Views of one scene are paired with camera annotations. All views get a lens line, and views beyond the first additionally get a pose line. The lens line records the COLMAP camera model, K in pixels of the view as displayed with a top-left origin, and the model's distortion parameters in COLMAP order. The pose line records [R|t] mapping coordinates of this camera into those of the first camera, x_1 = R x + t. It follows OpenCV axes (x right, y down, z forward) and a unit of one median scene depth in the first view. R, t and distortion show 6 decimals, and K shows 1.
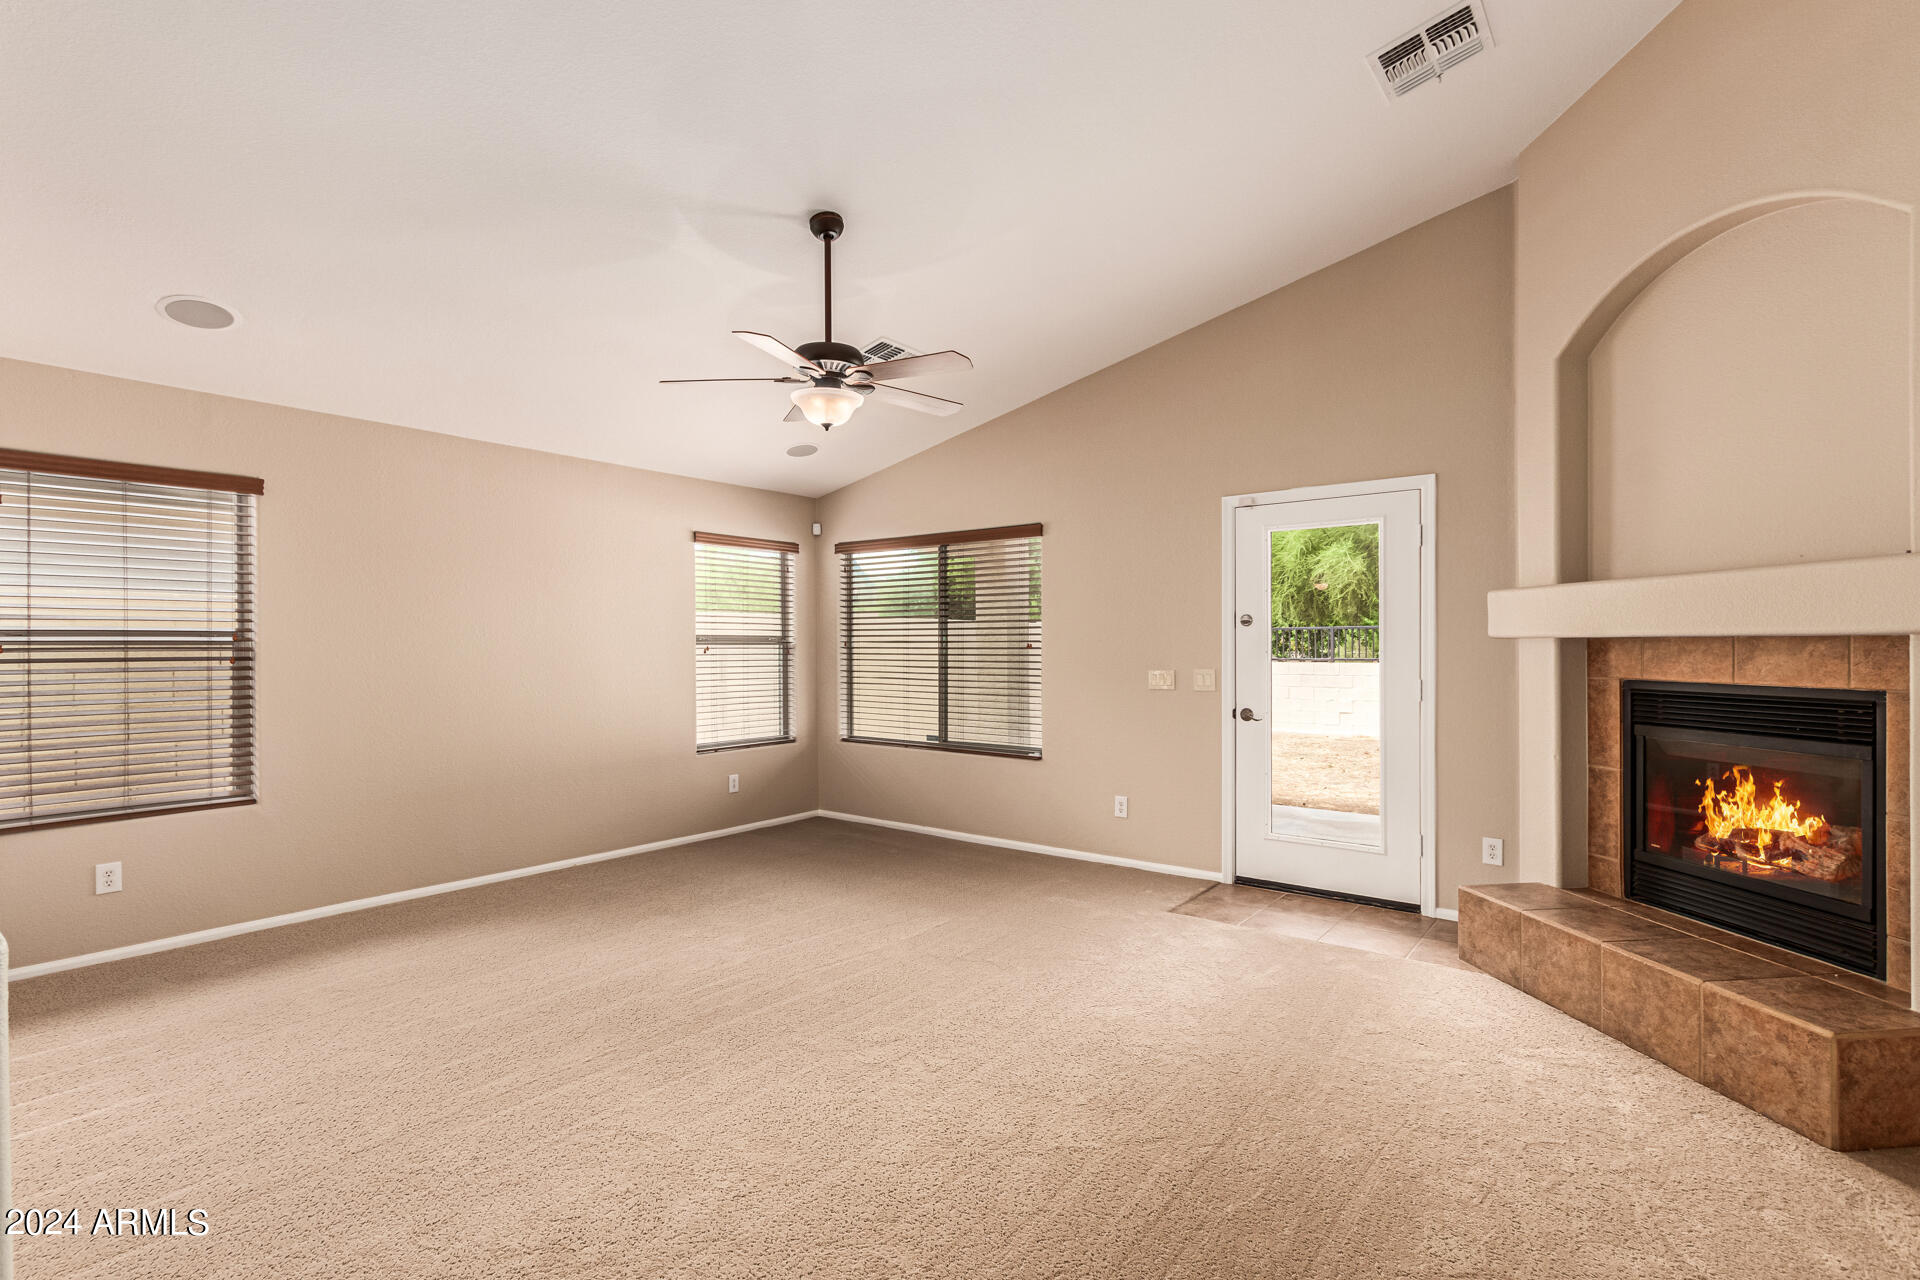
lens RADIAL K [[876.1, 0, 964.9], [0, 876.1, 644.5], [0, 0, 1]] dist [0.001583, -0.000289]
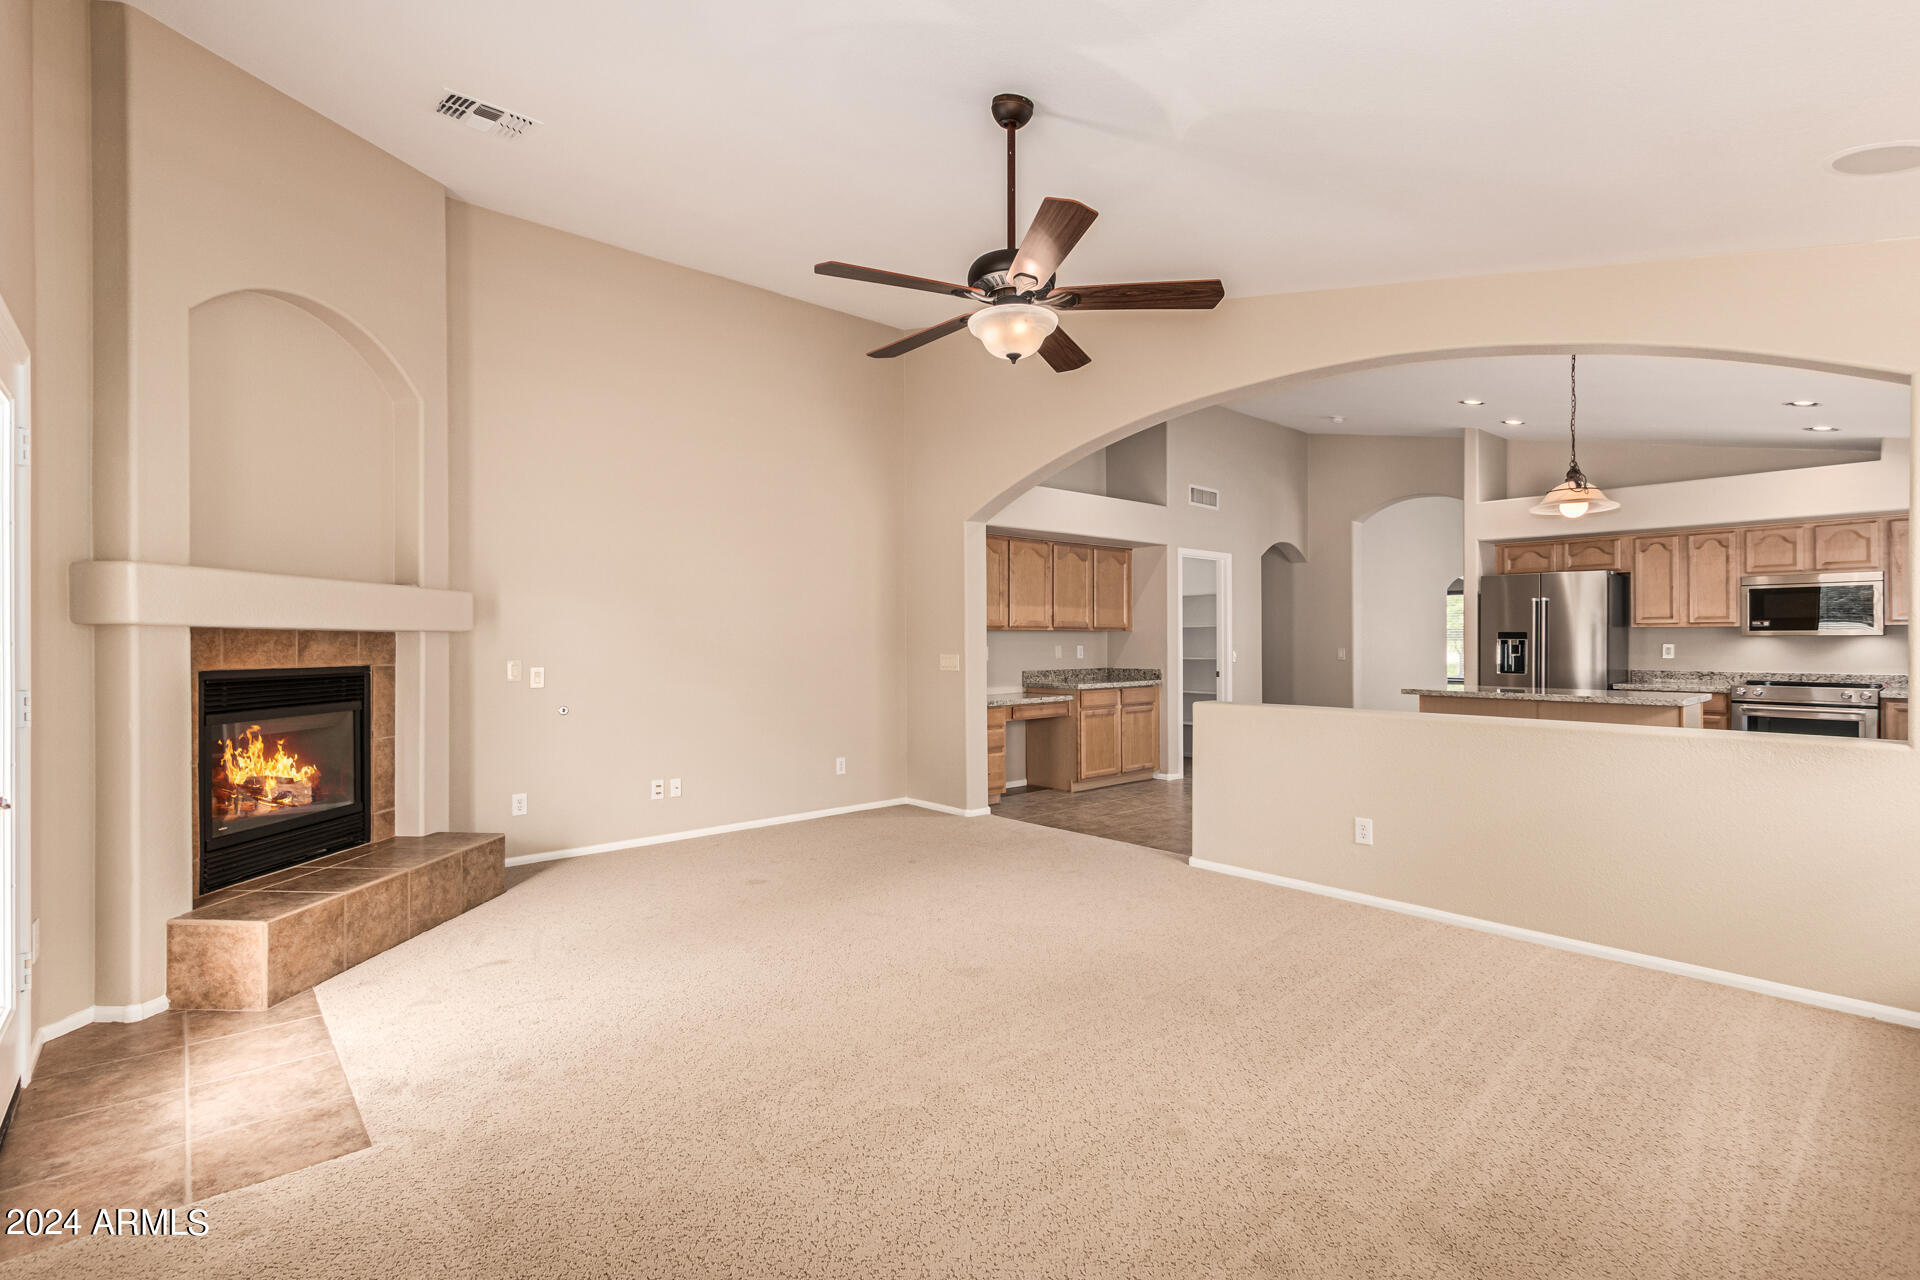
lens RADIAL K [[876.1, 0, 964.9], [0, 876.1, 644.5], [0, 0, 1]] dist [0.001583, -0.000289]
pose [[-0.983109, 0.005171, 0.182950, -0.297116], [0.005054, 0.999987, -0.001107, 0.018093], [-0.182953, -0.000164, -0.983122, 2.056808]]
